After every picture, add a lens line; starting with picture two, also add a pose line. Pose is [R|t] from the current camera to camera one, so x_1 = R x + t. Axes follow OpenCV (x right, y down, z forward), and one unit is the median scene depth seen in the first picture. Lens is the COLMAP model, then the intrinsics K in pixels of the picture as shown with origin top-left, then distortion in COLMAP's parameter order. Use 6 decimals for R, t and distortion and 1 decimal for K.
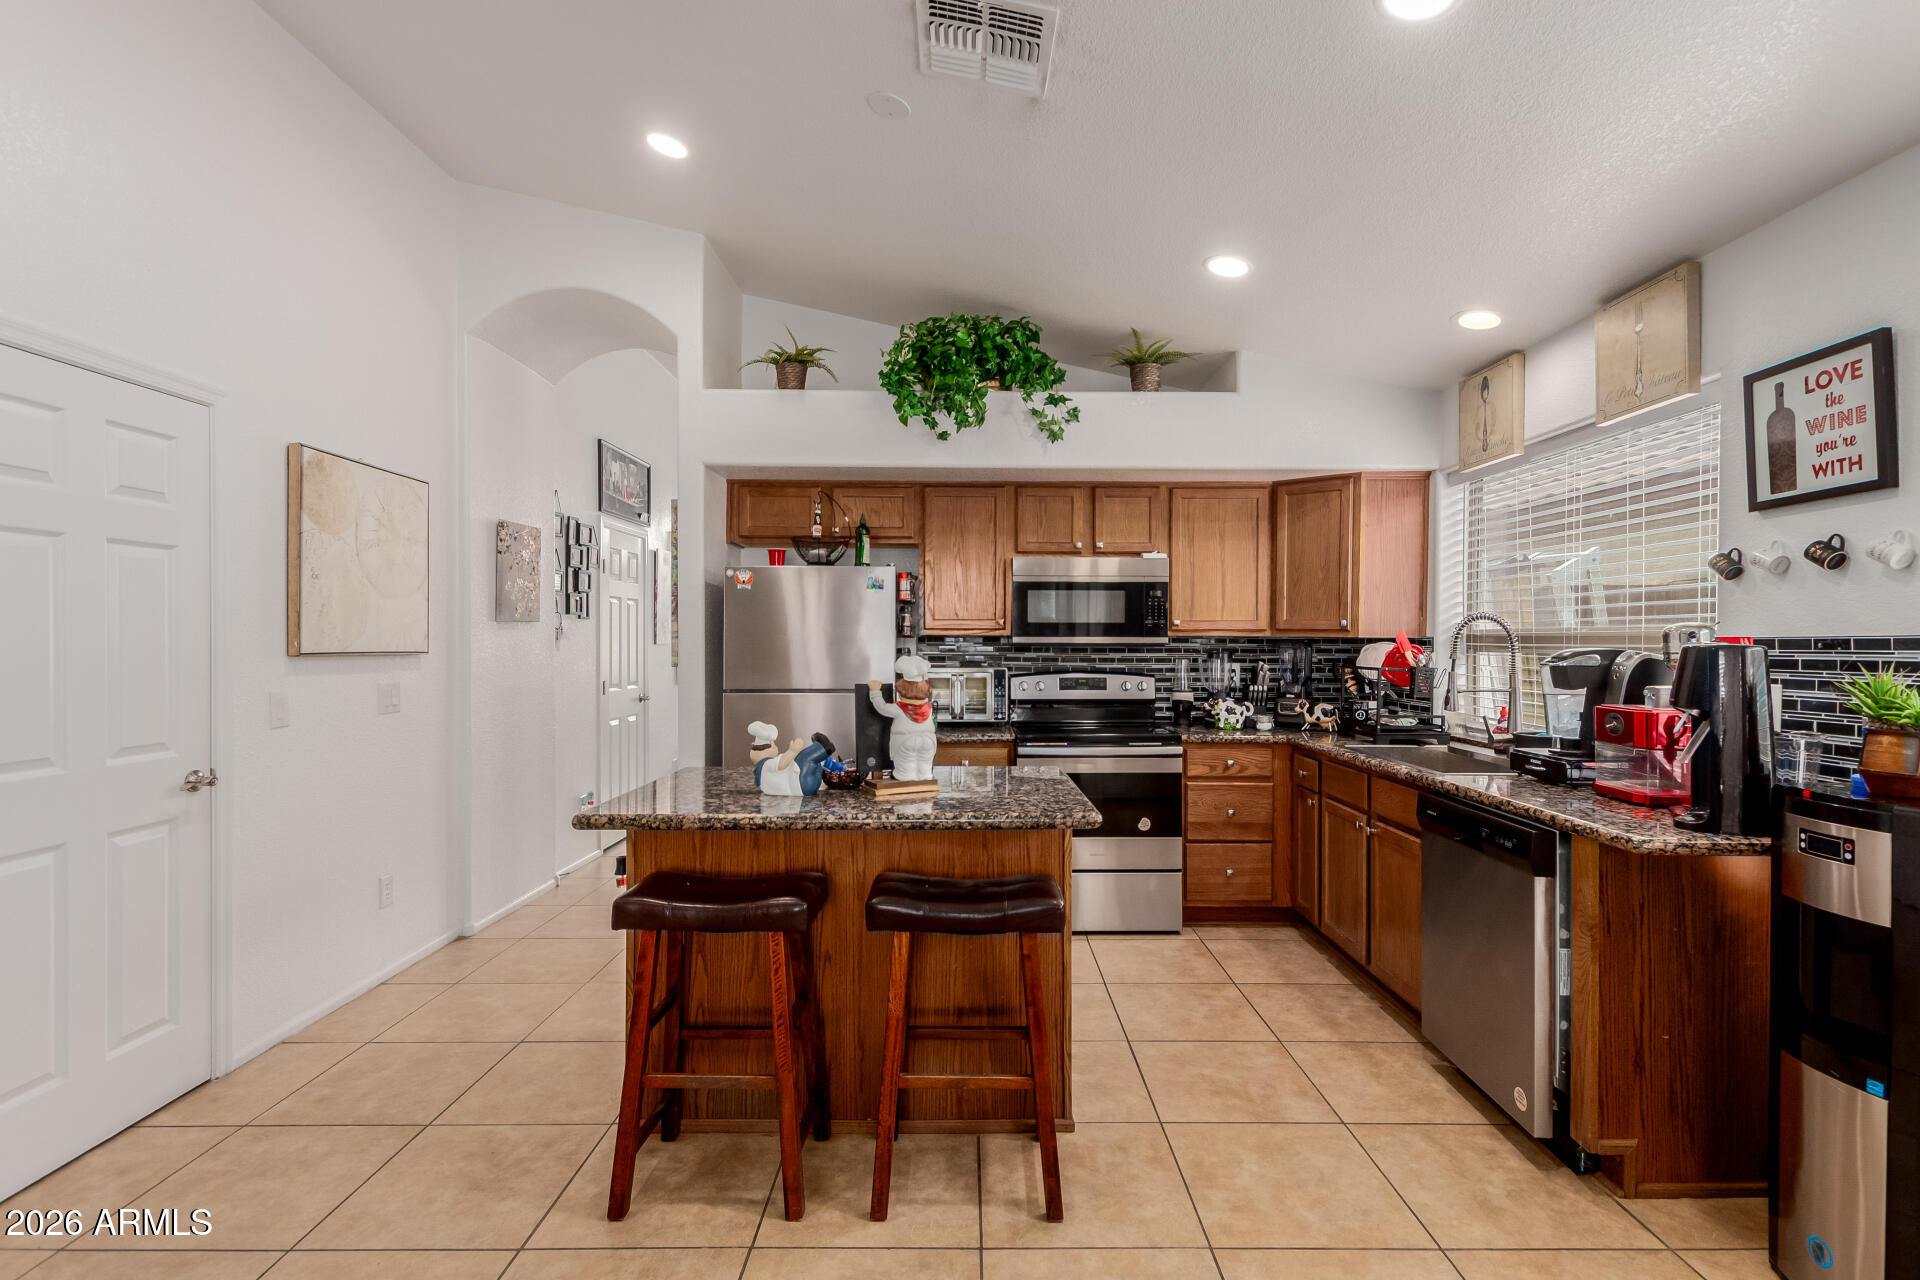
lens RADIAL K [[912.4, 0, 1017.1], [0, 912.4, 637.6], [0, 0, 1]] dist [0.011982, -0.003726]
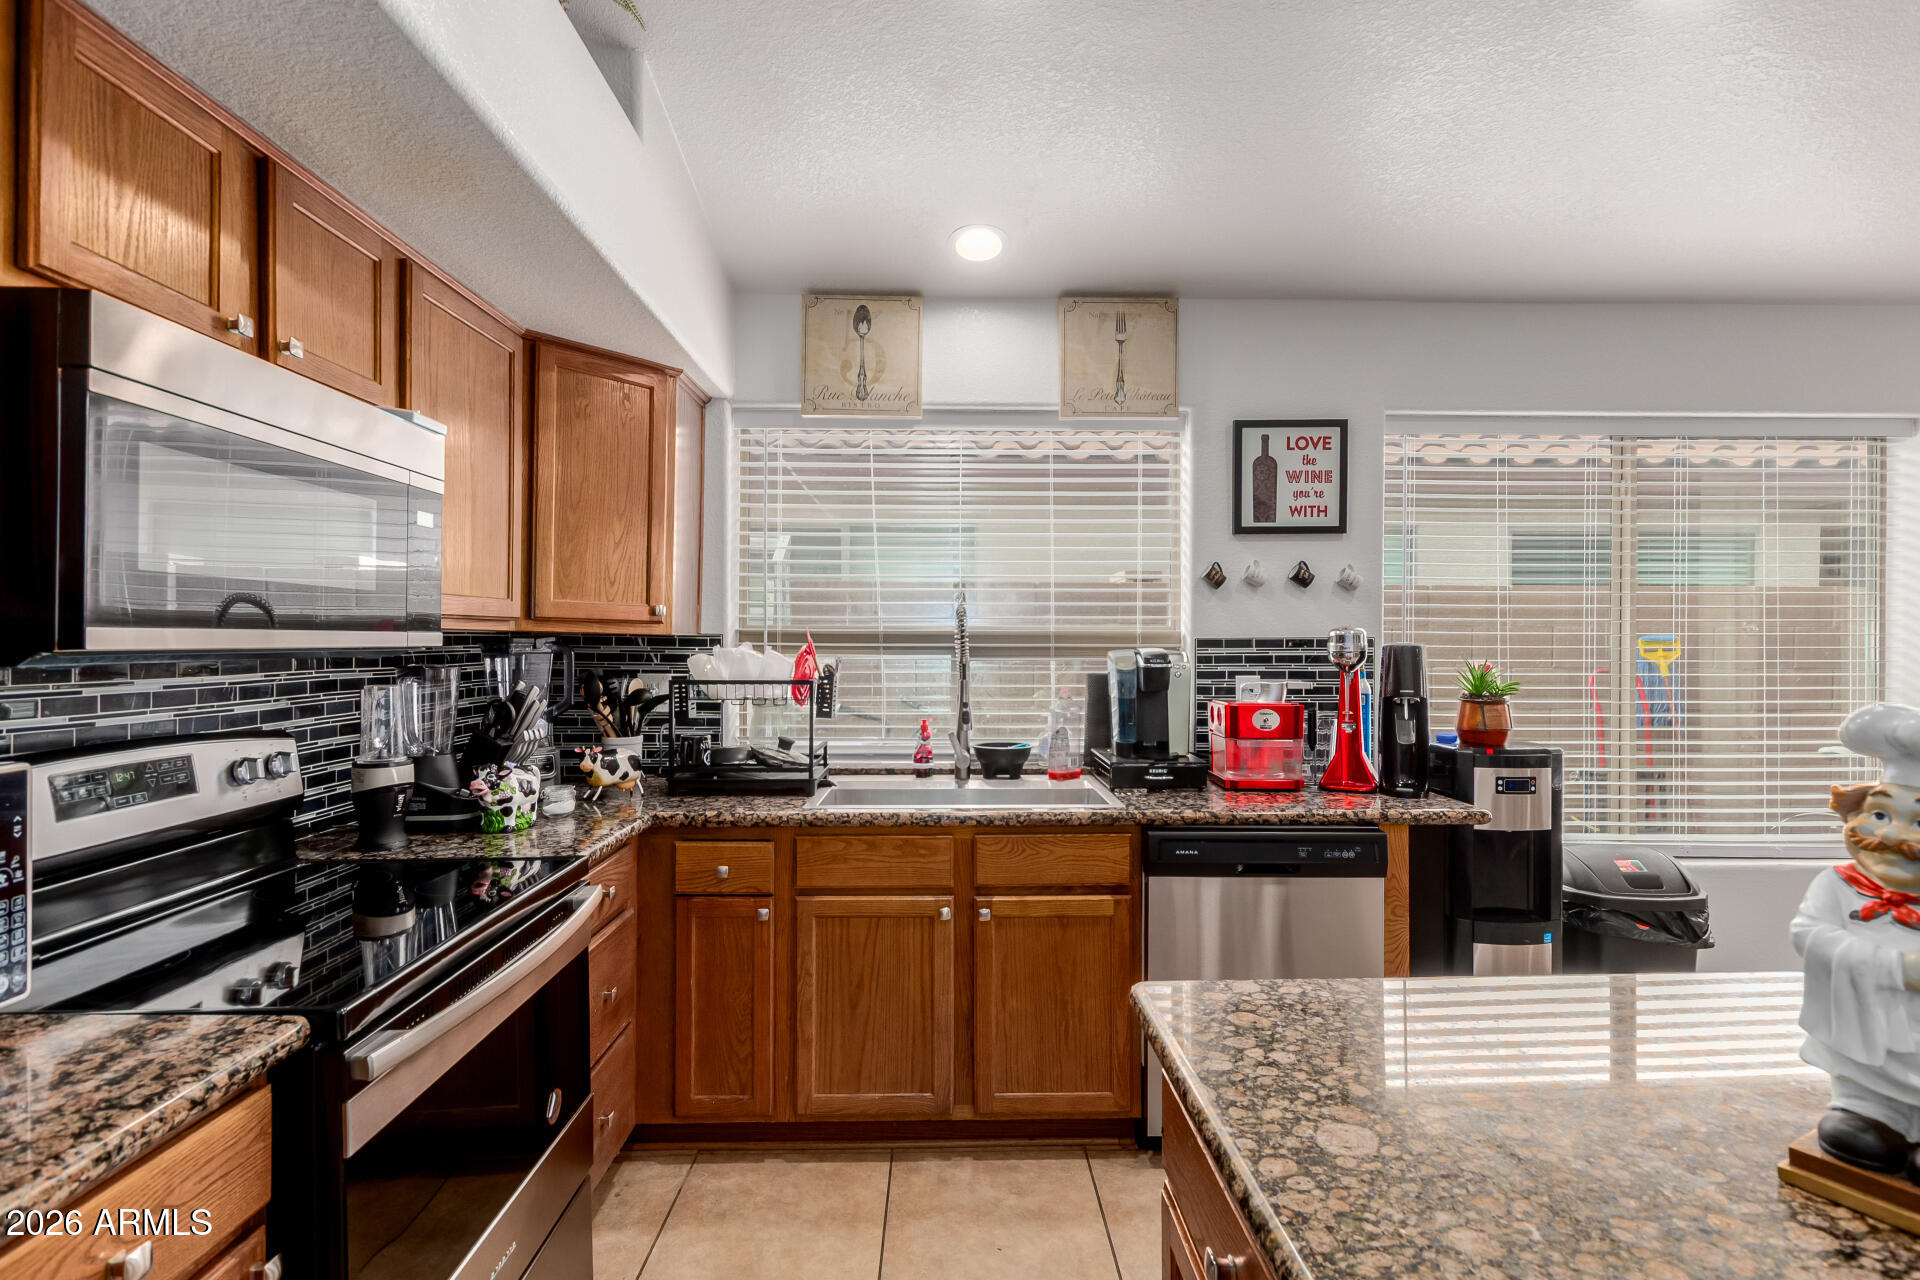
lens RADIAL K [[912.4, 0, 954.8], [0, 912.4, 640.3], [0, 0, 1]] dist [0.011982, -0.003726]
pose [[0.026058, -0.003175, 0.999655, -0.254428], [-0.005479, 0.999979, 0.003319, 0.000633], [-0.999645, -0.005564, 0.026040, 0.828954]]
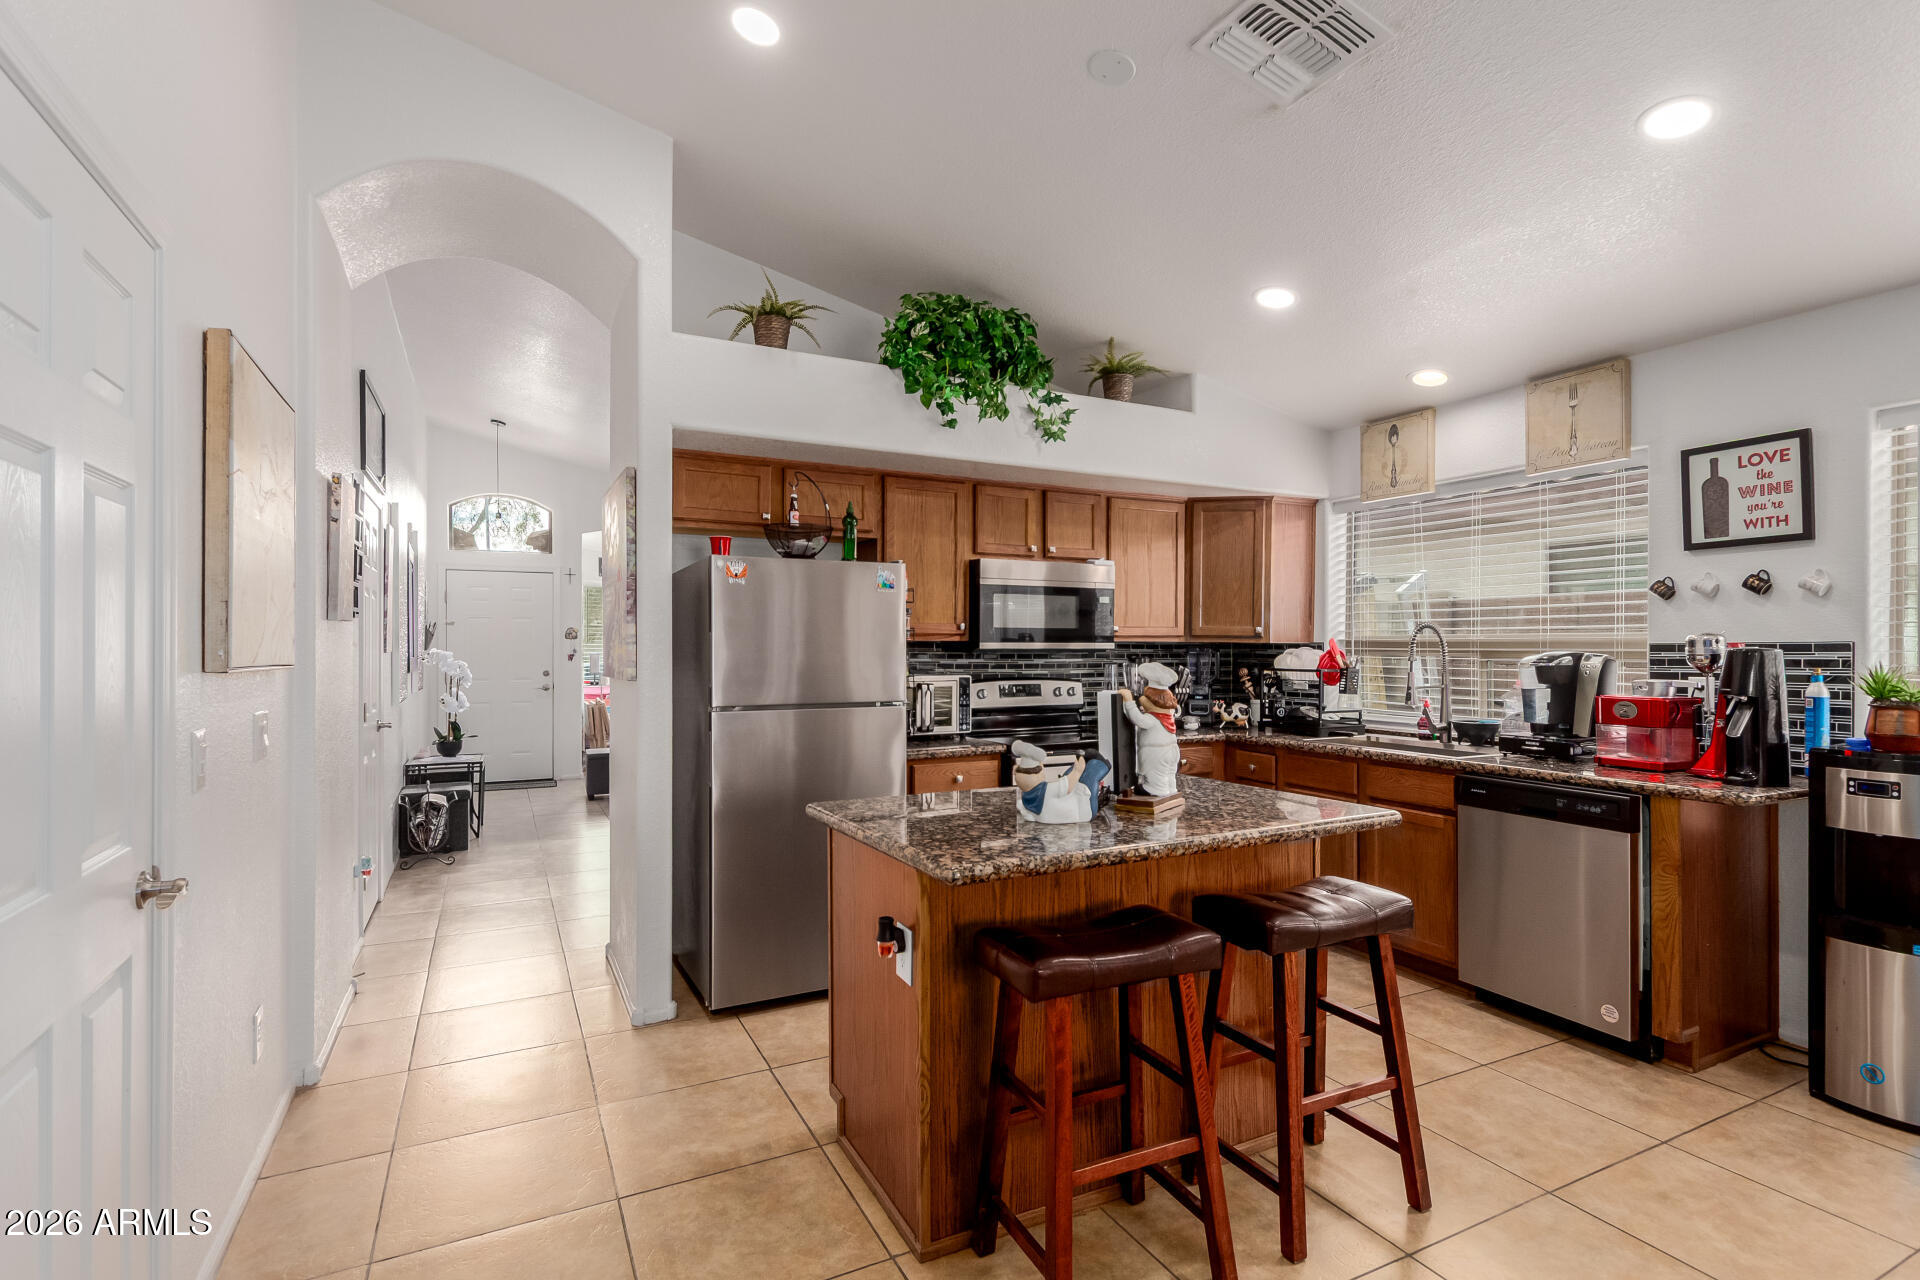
lens RADIAL K [[912.4, 0, 1014.9], [0, 912.4, 641.2], [0, 0, 1]] dist [0.011982, -0.003726]
pose [[0.890718, 0.001180, 0.454555, -0.434329], [-0.000006, 0.999997, -0.002585, 0.000388], [-0.454556, 0.002300, 0.890715, 0.150546]]
